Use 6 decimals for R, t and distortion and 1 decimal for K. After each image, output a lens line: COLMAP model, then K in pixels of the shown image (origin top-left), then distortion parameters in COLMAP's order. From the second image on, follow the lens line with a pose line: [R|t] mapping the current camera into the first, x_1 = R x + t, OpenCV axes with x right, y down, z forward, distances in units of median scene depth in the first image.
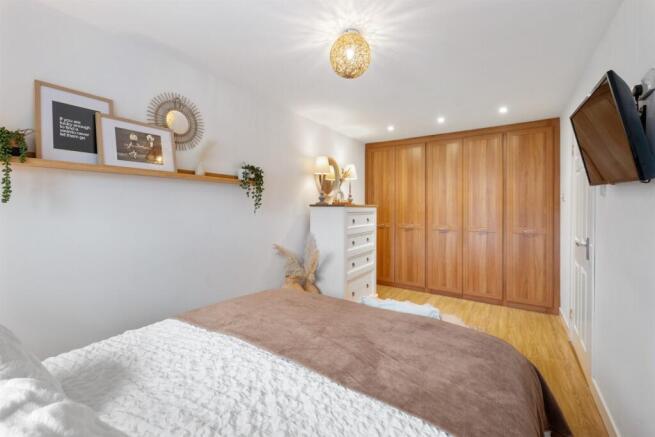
lens RADIAL K [[271.3, 0, 329.6], [0, 271.3, 207.9], [0, 0, 1]] dist [-0.000320, 0.000390]
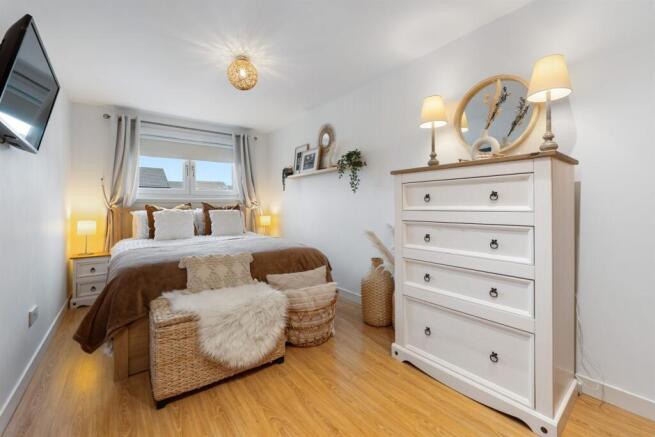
lens RADIAL K [[271.3, 0, 329.6], [0, 271.3, 207.9], [0, 0, 1]] dist [-0.000320, 0.000390]
pose [[-0.318288, 0.003166, -0.947989, 1.031477], [0.002929, 0.999993, 0.002356, 0.107282], [0.947989, -0.002027, -0.318295, 1.504375]]
